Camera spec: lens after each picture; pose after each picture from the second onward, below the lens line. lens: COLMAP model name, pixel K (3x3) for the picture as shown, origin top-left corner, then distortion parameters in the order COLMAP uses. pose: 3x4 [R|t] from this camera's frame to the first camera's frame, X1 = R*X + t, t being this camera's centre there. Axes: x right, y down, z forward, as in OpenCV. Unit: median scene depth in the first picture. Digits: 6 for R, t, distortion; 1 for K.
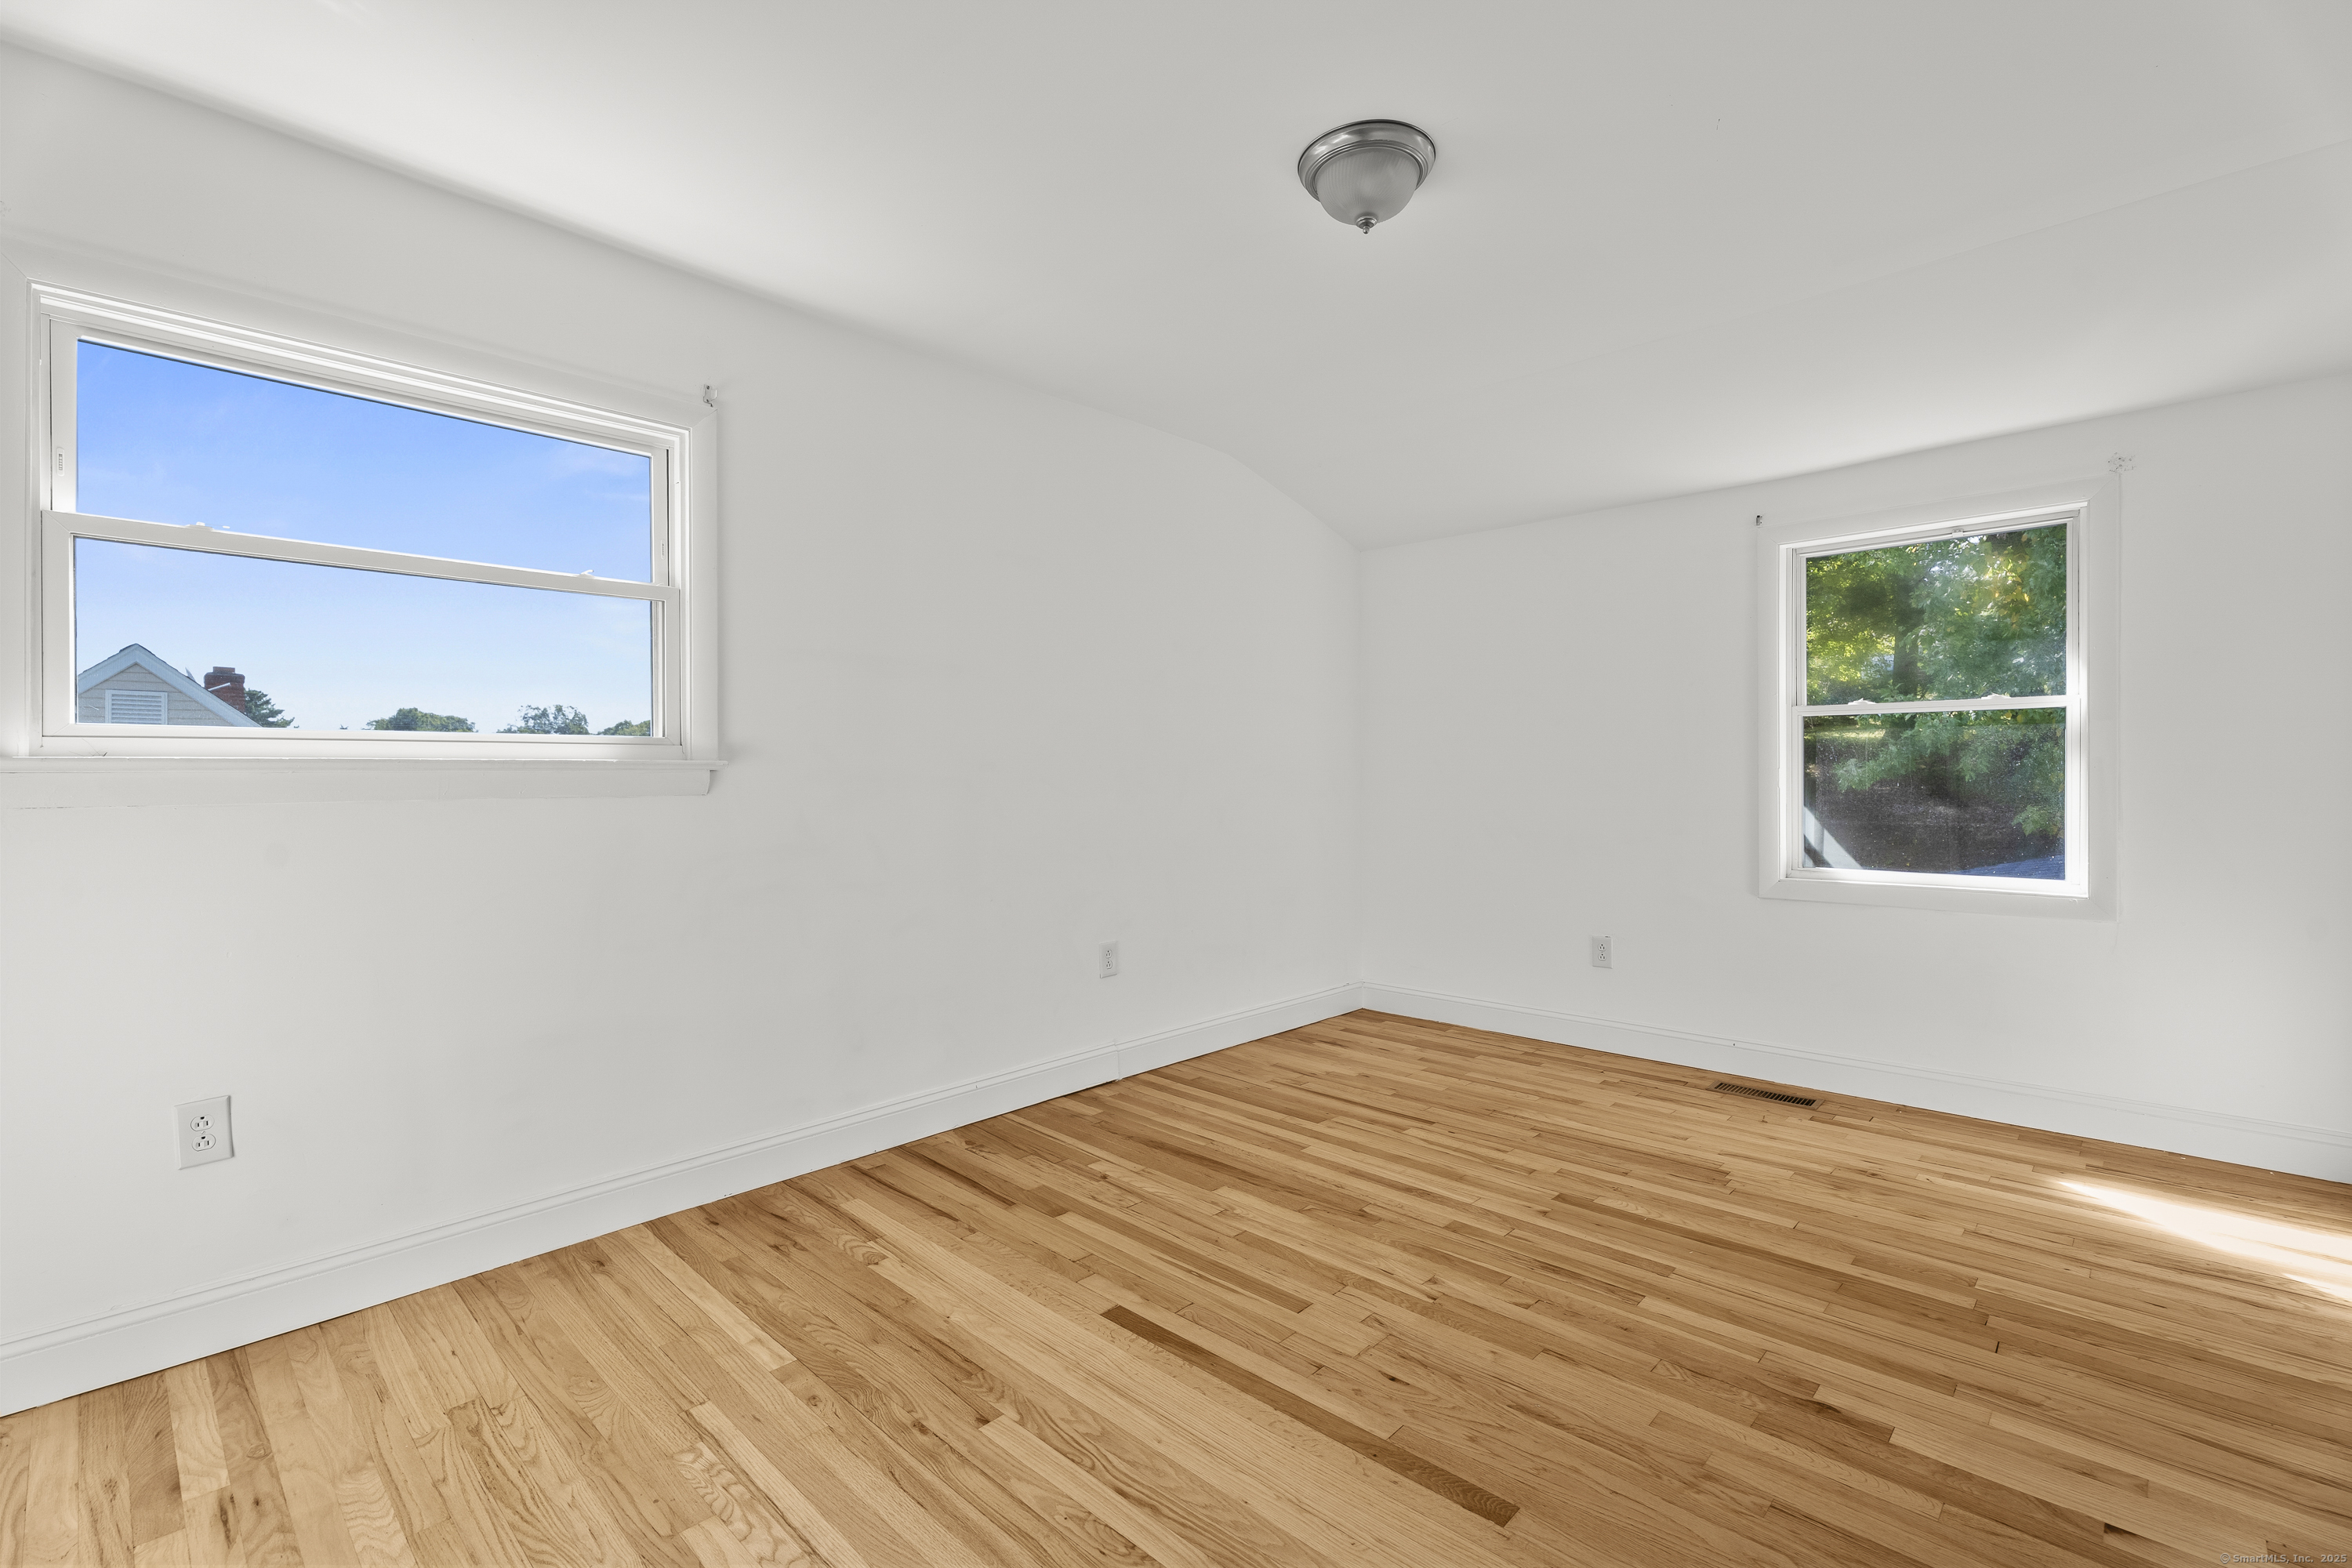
lens RADIAL K [[1047.0, 0, 1165.7], [0, 1047.0, 779.7], [0, 0, 1]] dist [0.001812, -0.000820]
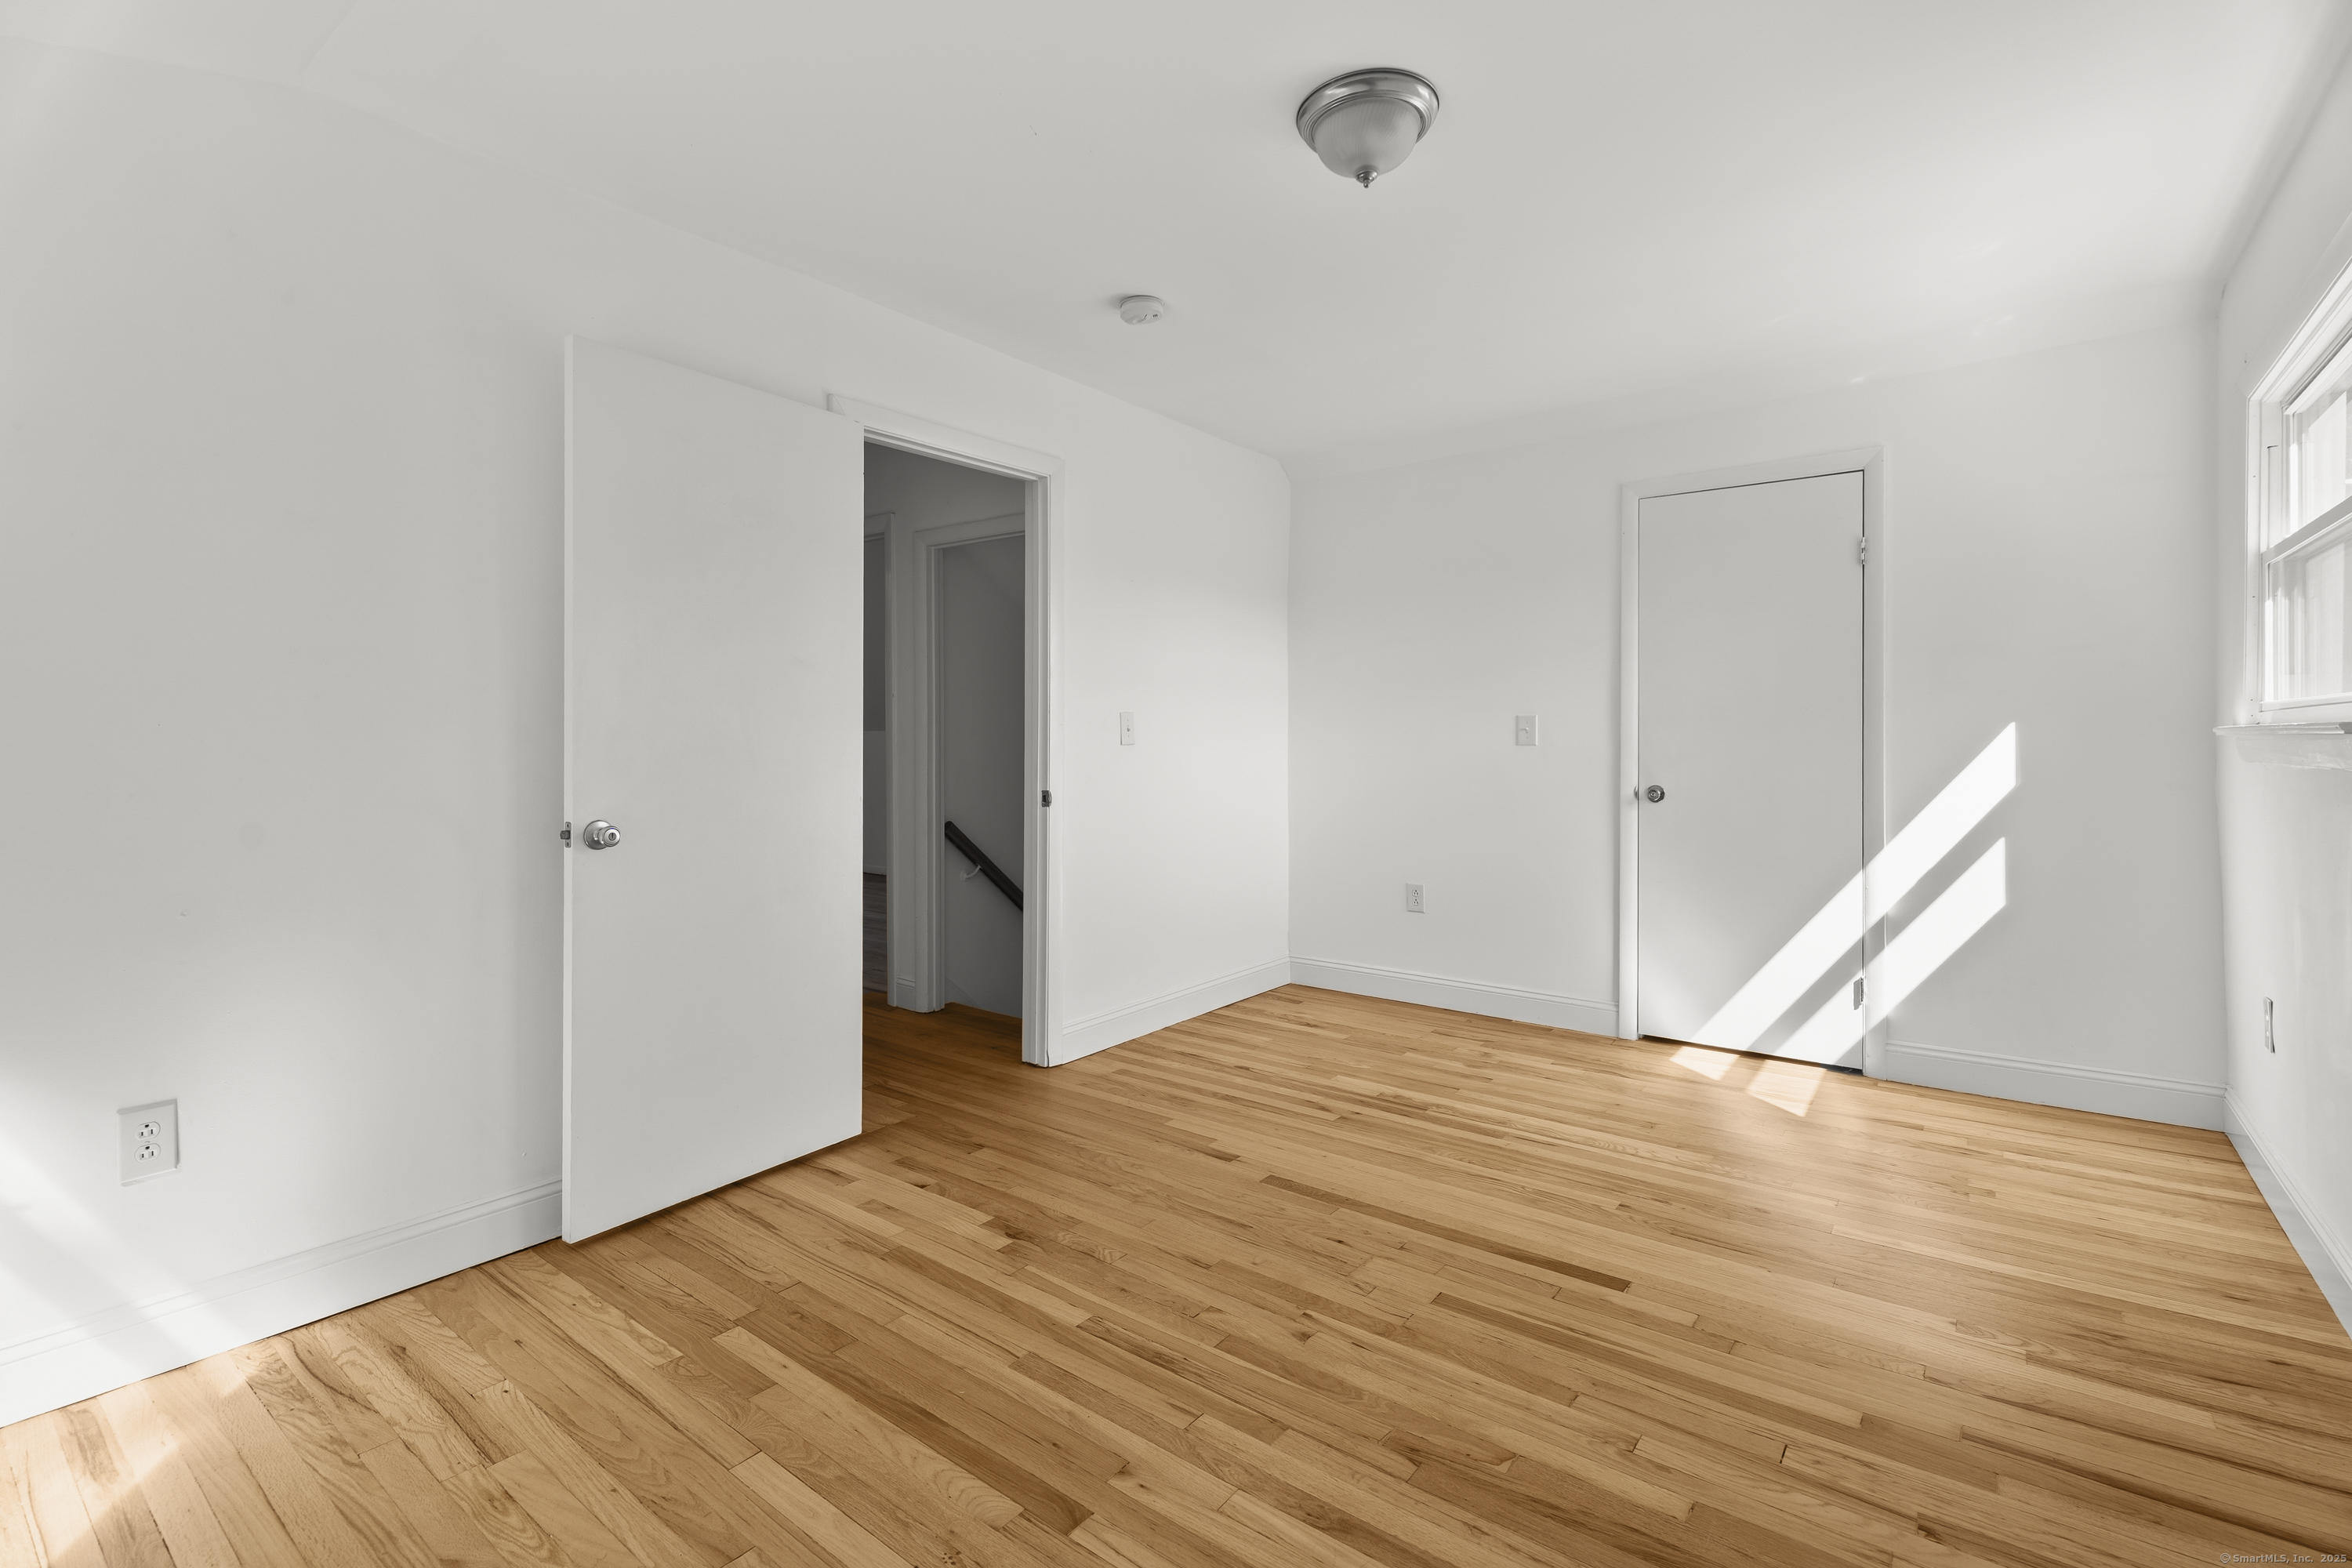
lens RADIAL K [[1047.0, 0, 1165.7], [0, 1047.0, 779.7], [0, 0, 1]] dist [0.001812, -0.000820]
pose [[-0.994686, 0.010832, -0.102385, 0.473515], [0.006520, 0.999081, 0.042359, -0.016265], [0.102750, 0.041467, -0.993843, 1.907610]]
